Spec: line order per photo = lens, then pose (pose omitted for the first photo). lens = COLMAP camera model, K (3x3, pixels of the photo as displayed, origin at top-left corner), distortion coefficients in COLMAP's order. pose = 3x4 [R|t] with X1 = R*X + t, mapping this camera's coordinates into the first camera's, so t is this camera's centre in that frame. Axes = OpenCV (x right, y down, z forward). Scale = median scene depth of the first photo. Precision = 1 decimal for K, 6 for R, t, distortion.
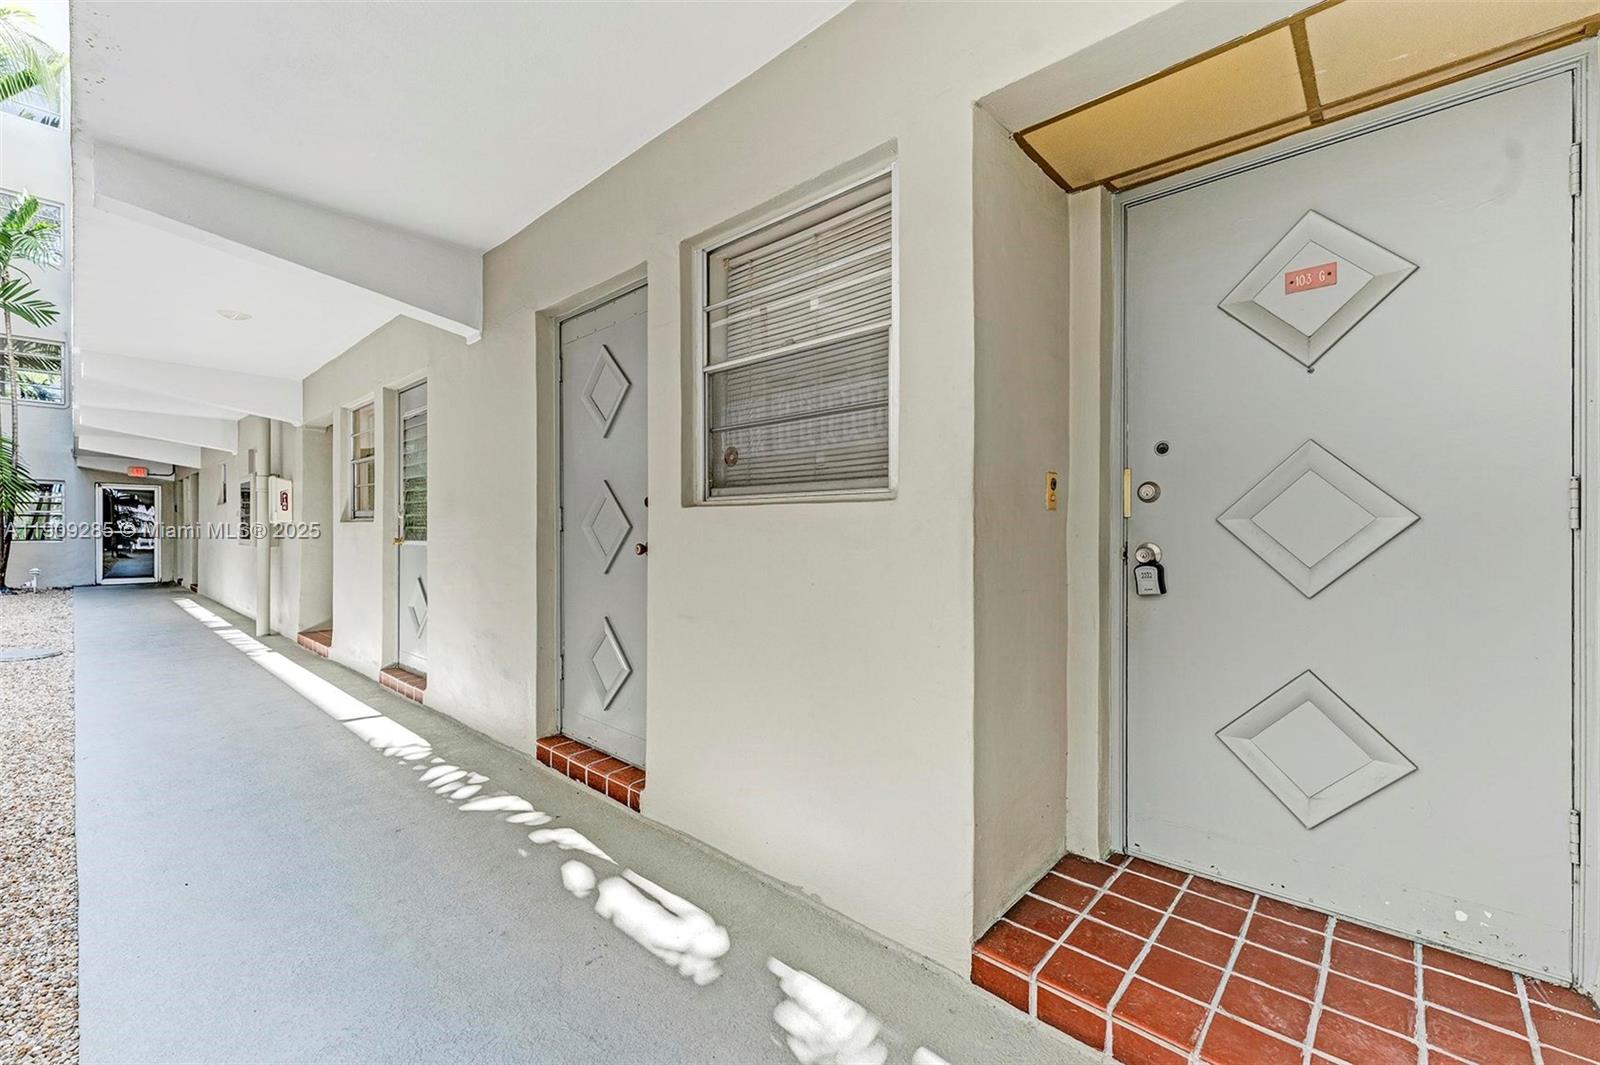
lens RADIAL K [[654.3, 0, 802.9], [0, 654.3, 533.1], [0, 0, 1]] dist [-0.009677, -0.000074]
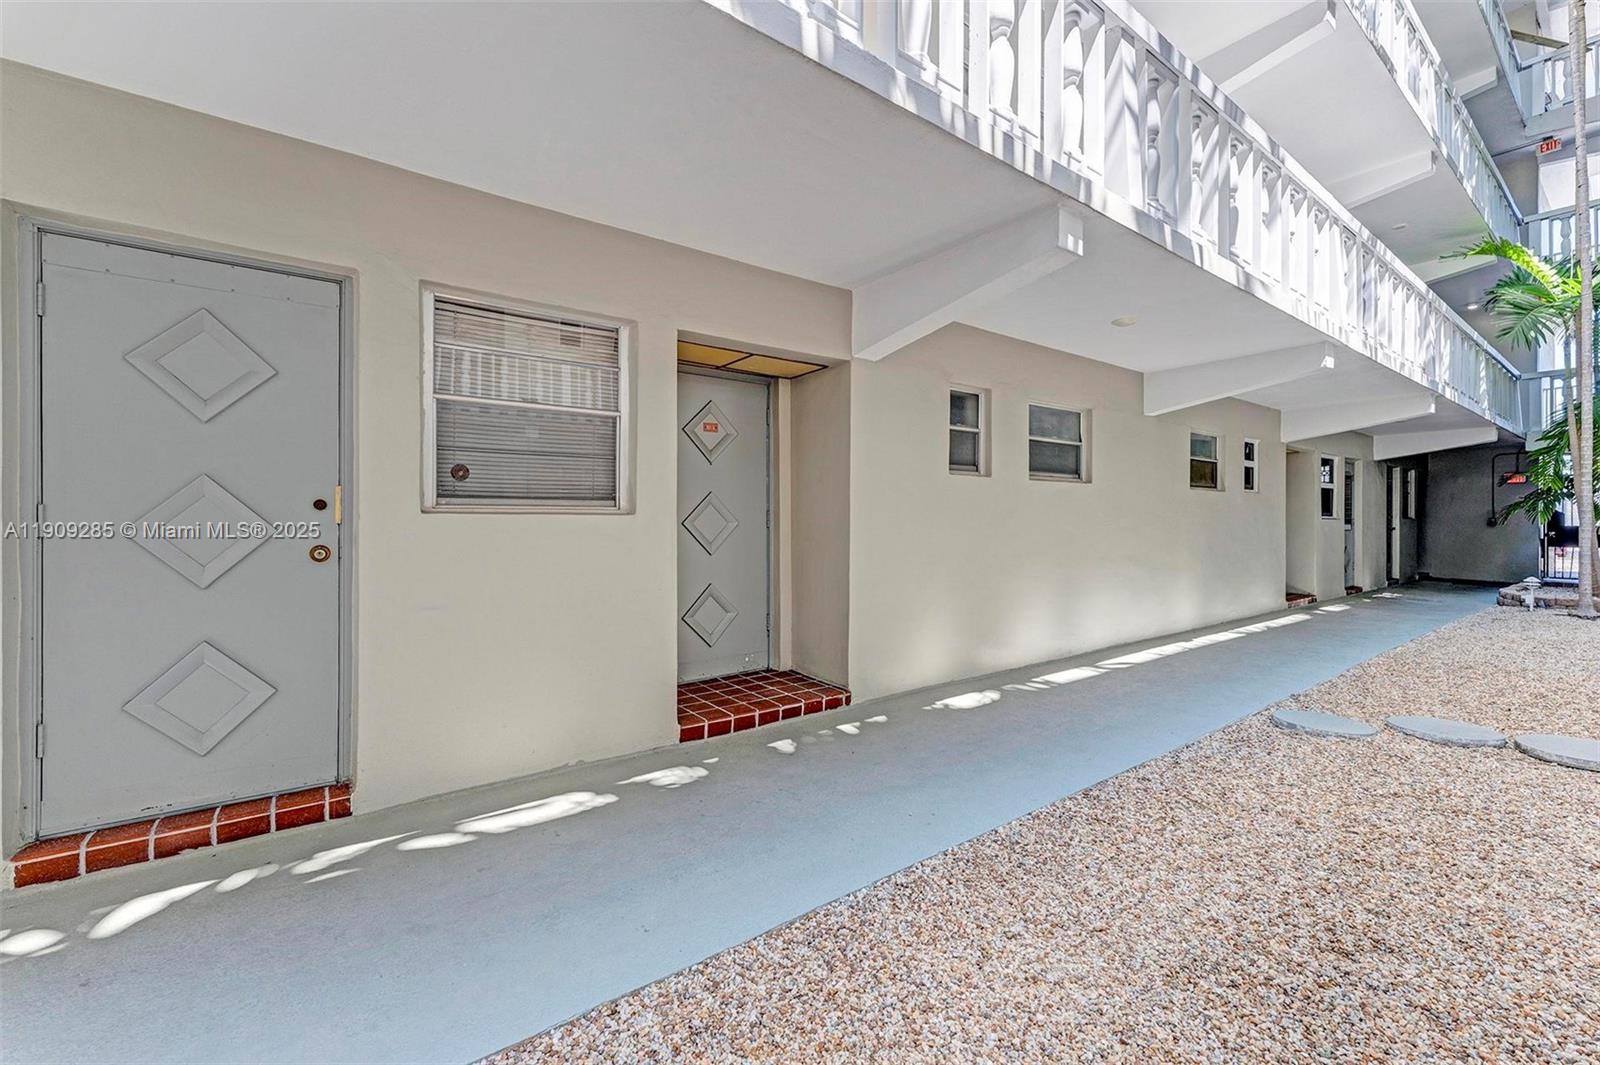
lens RADIAL K [[654.3, 0, 801.4], [0, 654.3, 525.3], [0, 0, 1]] dist [-0.009677, -0.000074]
pose [[0.185466, -0.009566, 0.982604, -0.900557], [0.002116, 0.999954, 0.009335, -0.022079], [-0.982648, 0.000348, 0.185478, 0.108328]]
